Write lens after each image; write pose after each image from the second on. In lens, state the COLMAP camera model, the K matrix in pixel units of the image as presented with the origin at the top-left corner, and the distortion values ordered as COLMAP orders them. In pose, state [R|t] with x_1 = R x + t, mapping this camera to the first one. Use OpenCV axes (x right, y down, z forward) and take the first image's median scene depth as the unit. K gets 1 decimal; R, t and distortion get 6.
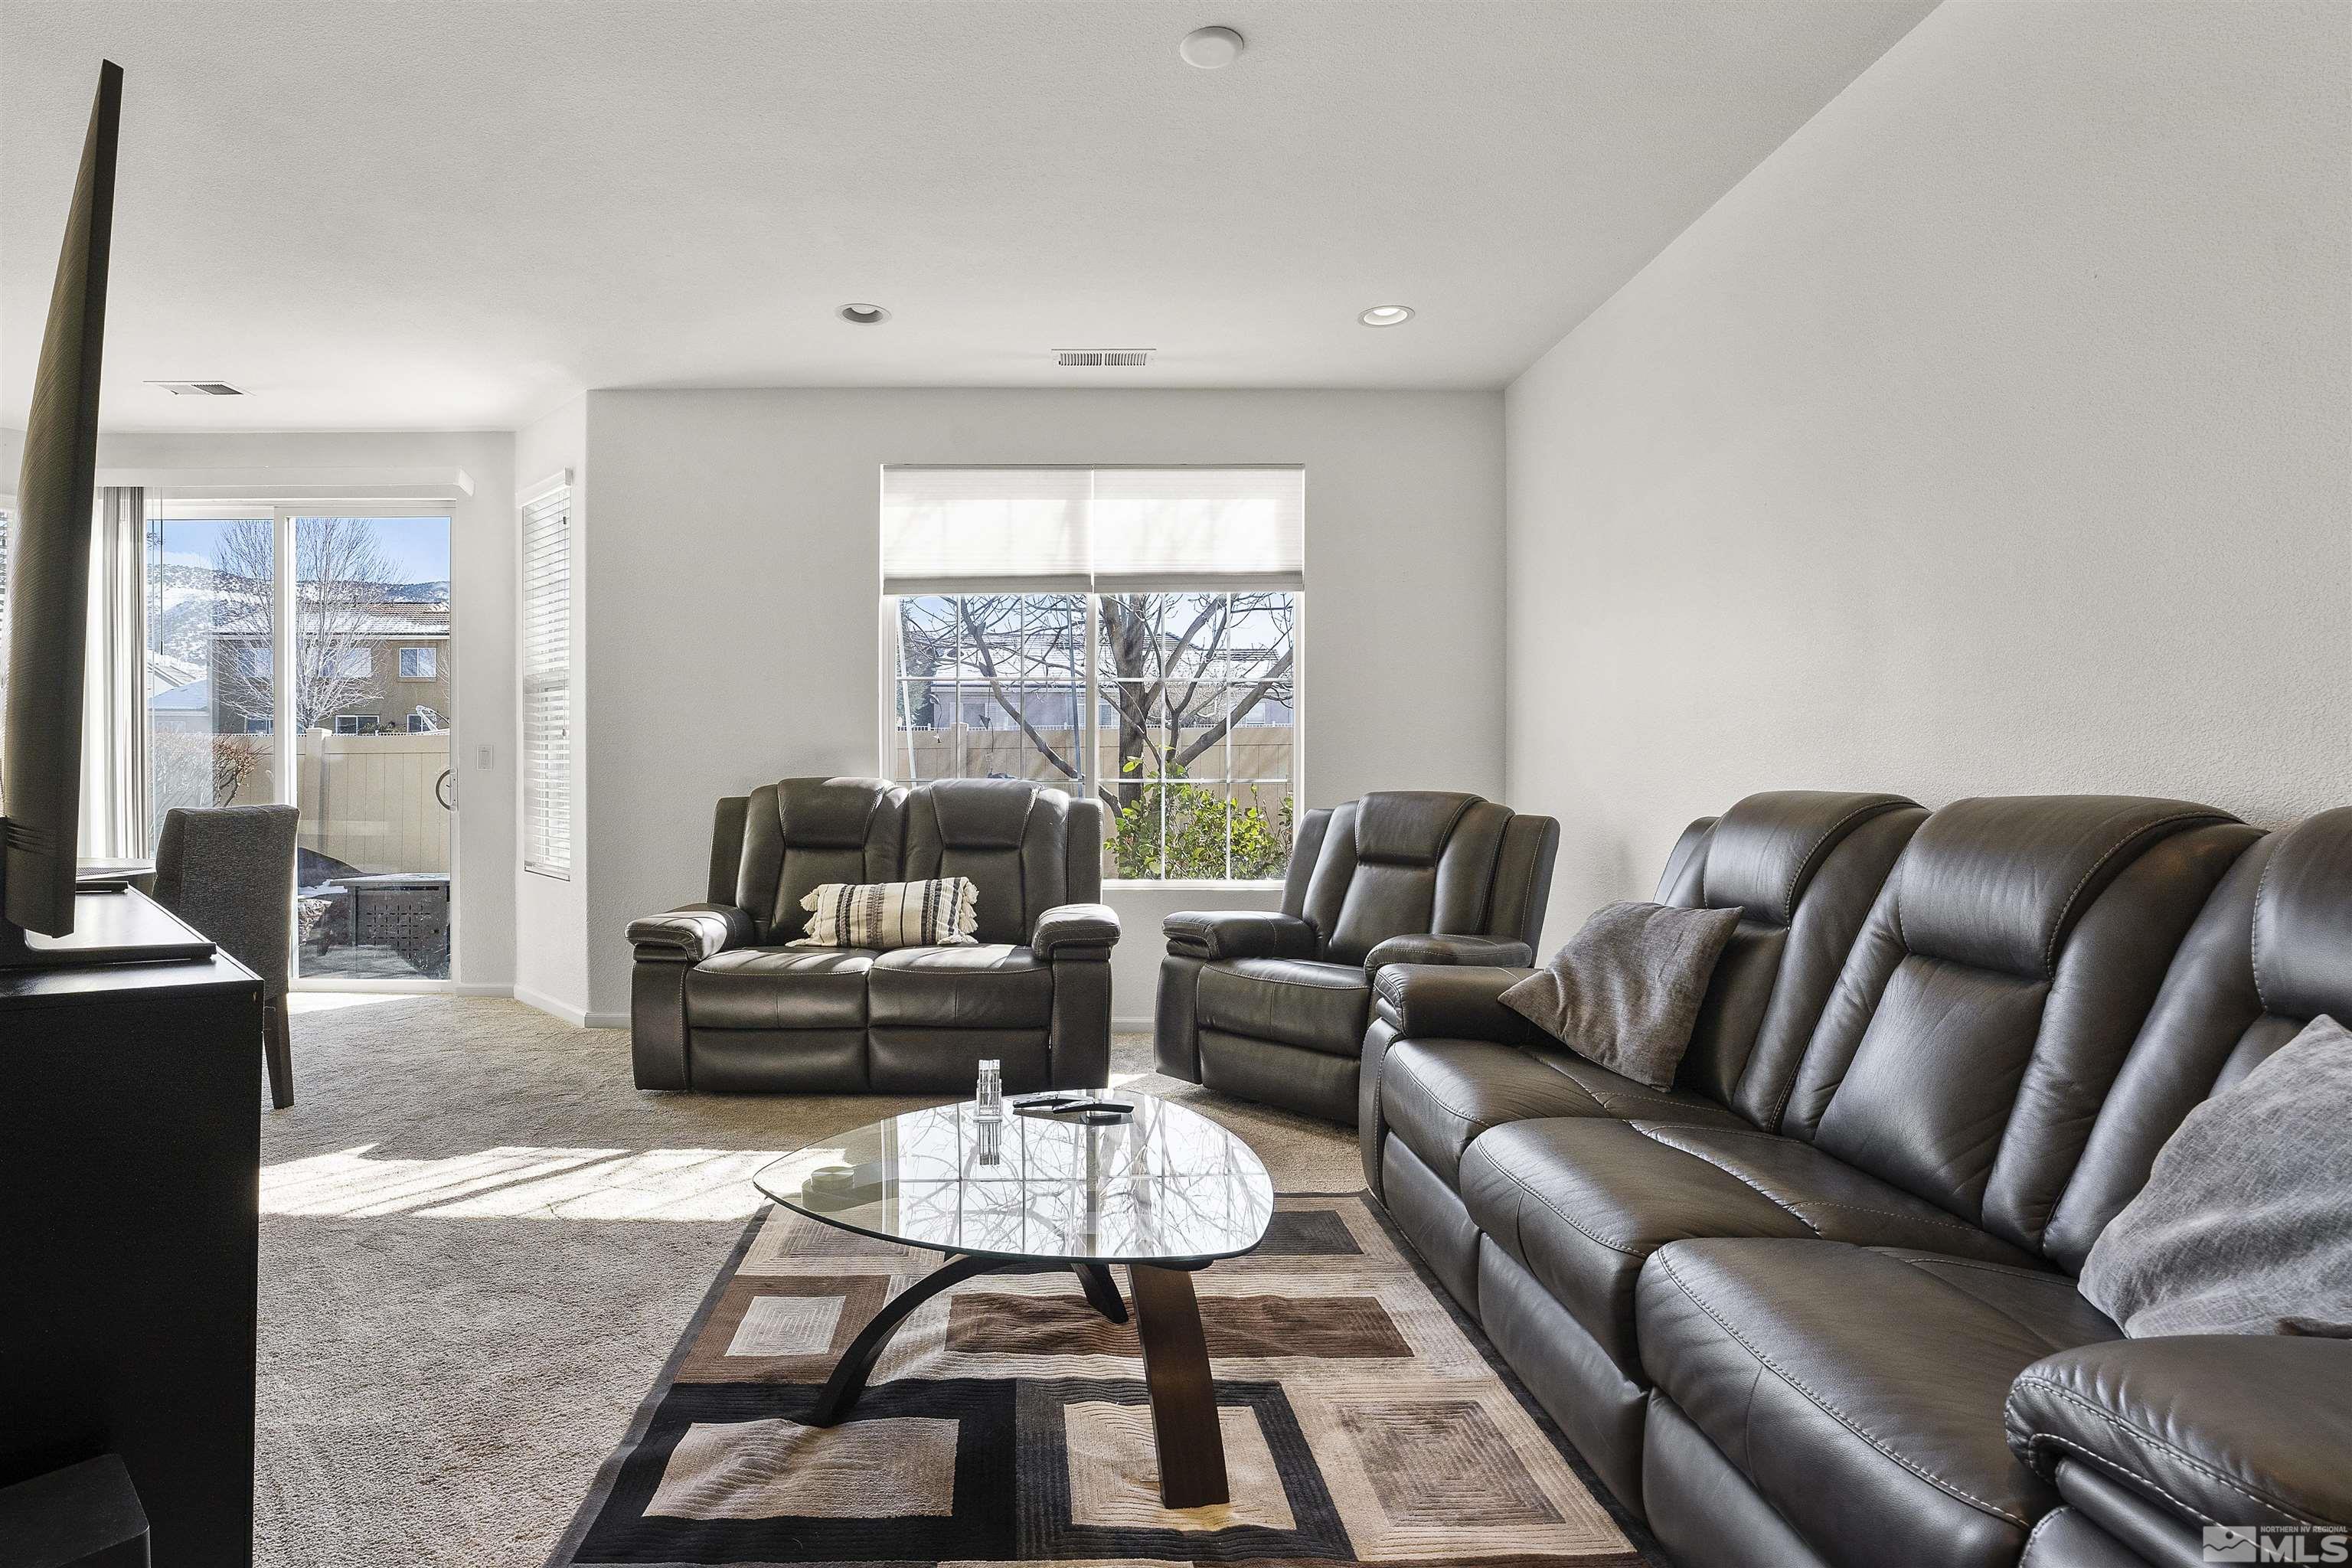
lens RADIAL K [[1222.5, 0, 1228.0], [0, 1222.5, 800.8], [0, 0, 1]] dist [-0.024477, 0.000216]
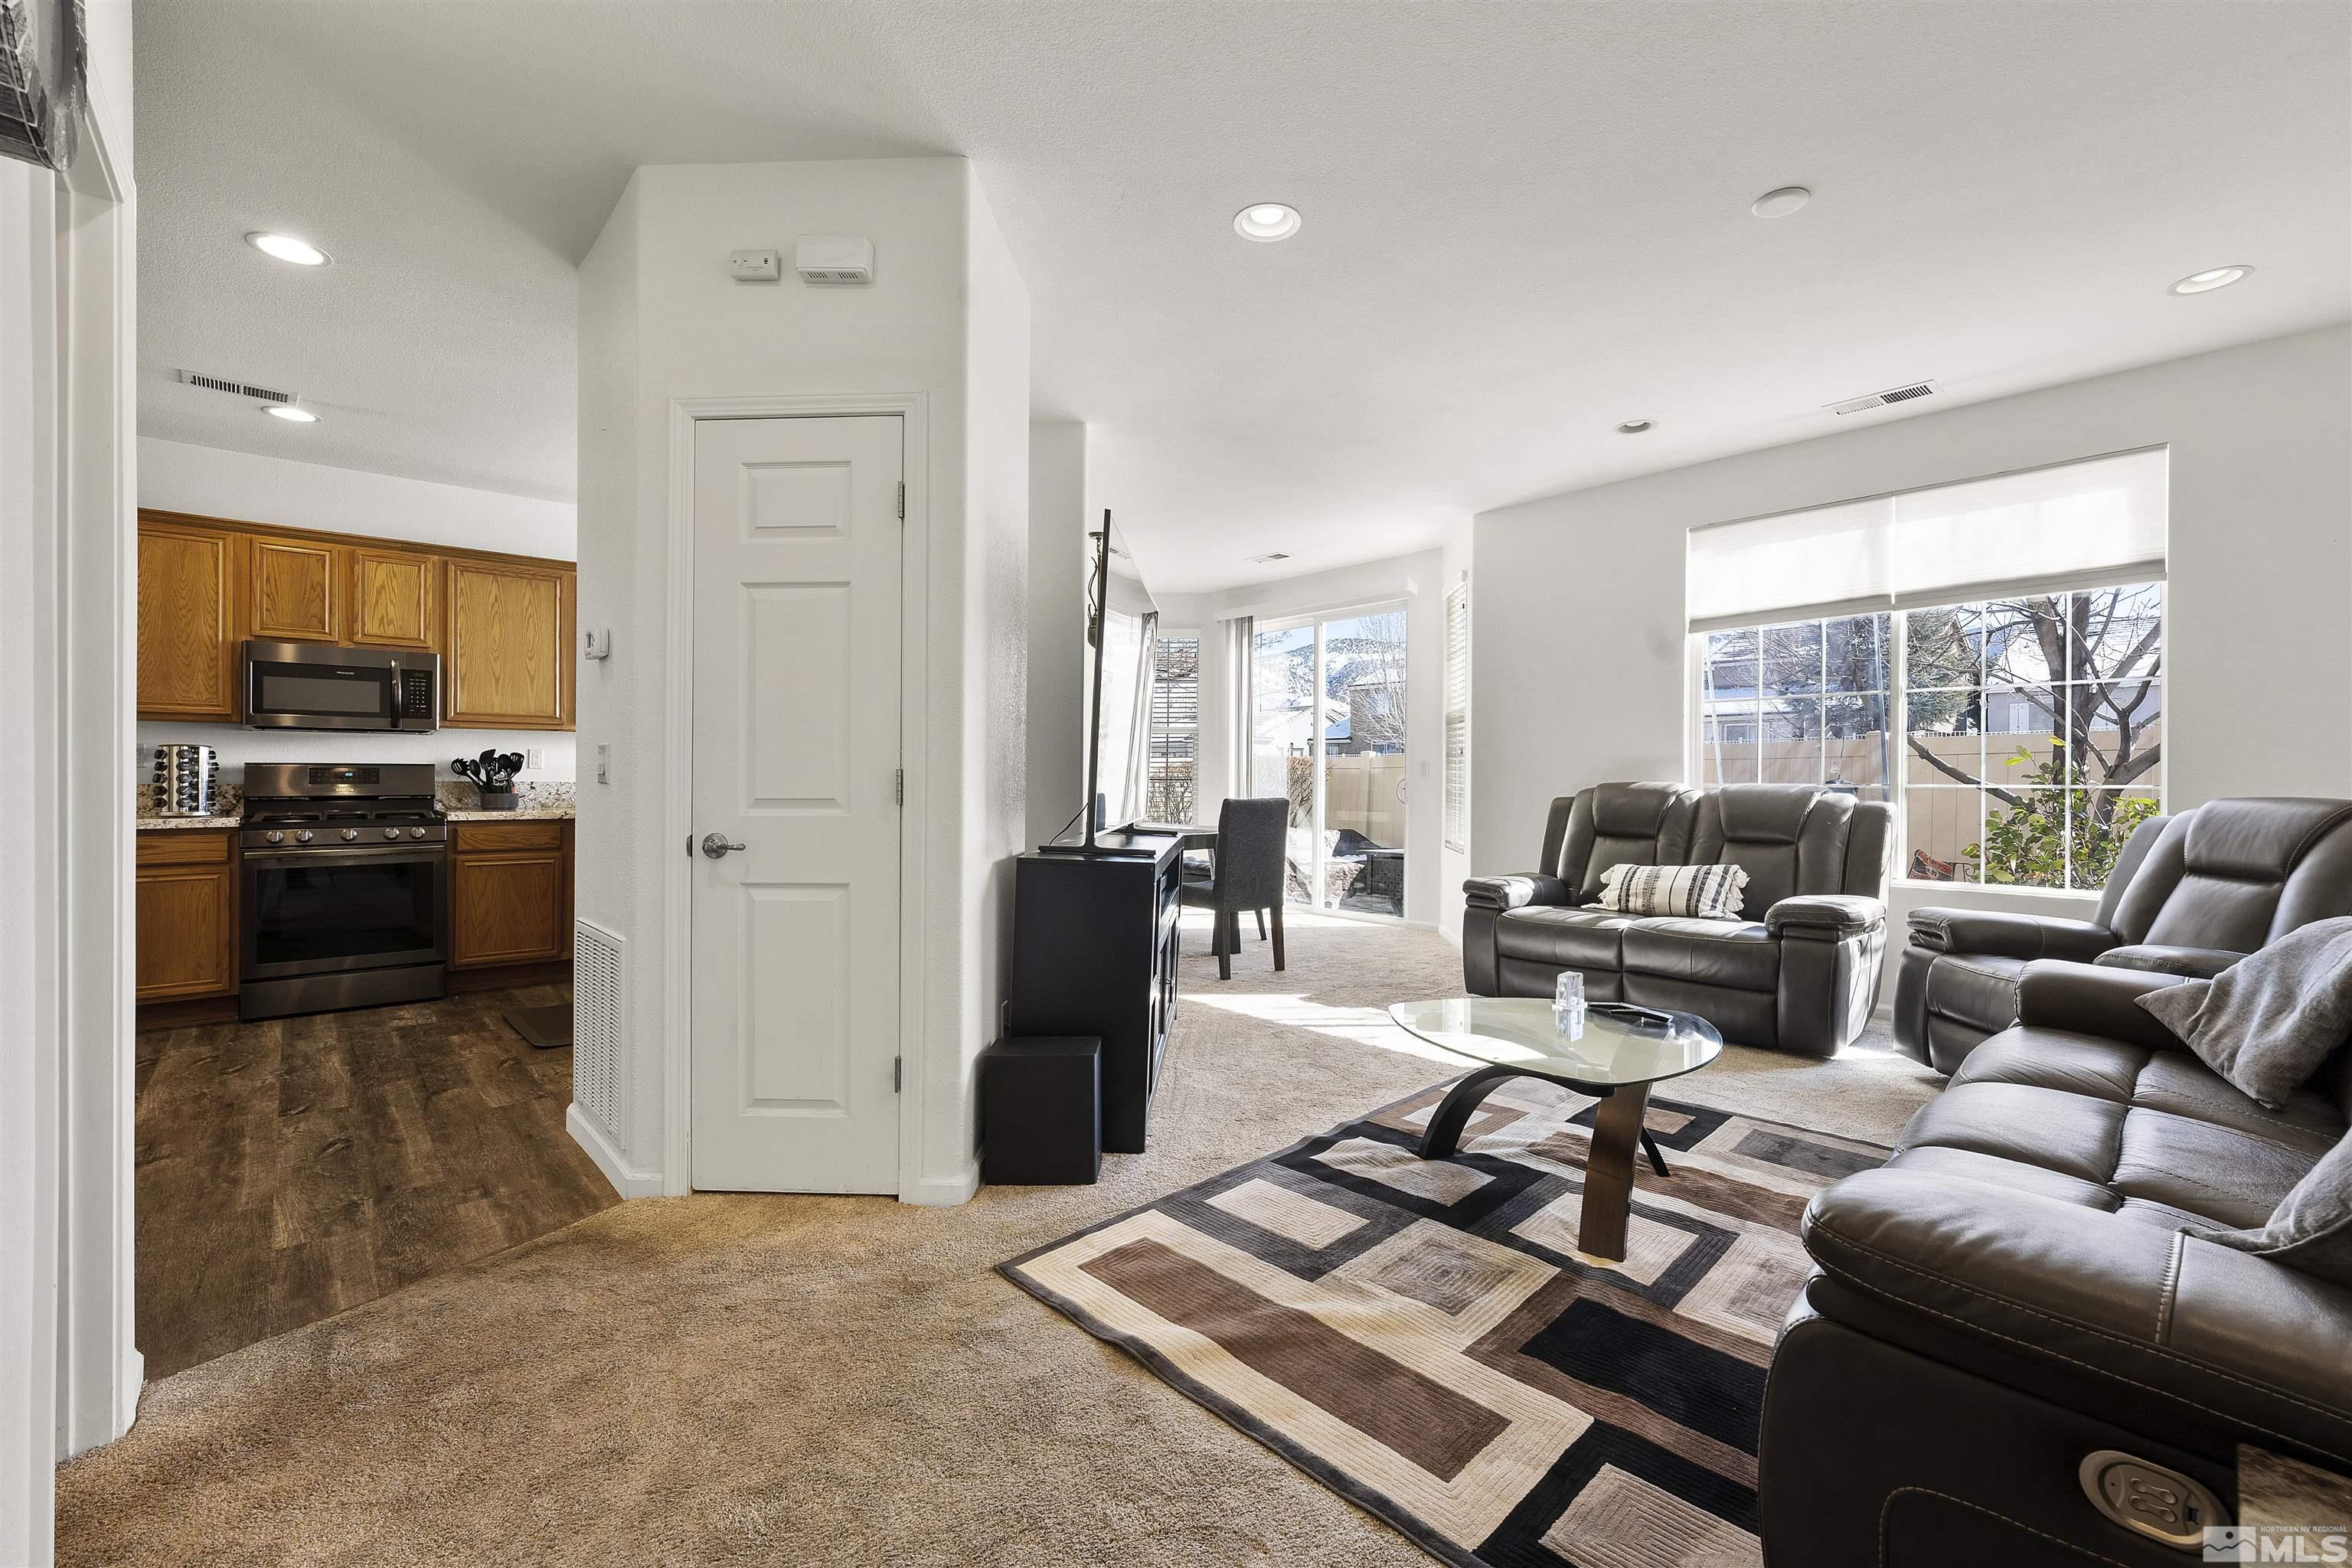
lens RADIAL K [[987.9, 0, 1167.3], [0, 987.9, 772.7], [0, 0, 1]] dist [-0.001790, 0.000125]
pose [[0.662251, -0.007454, -0.749245, 0.147404], [-0.015832, 0.999588, -0.023938, 0.004010], [0.749115, 0.027715, 0.661860, -0.063836]]
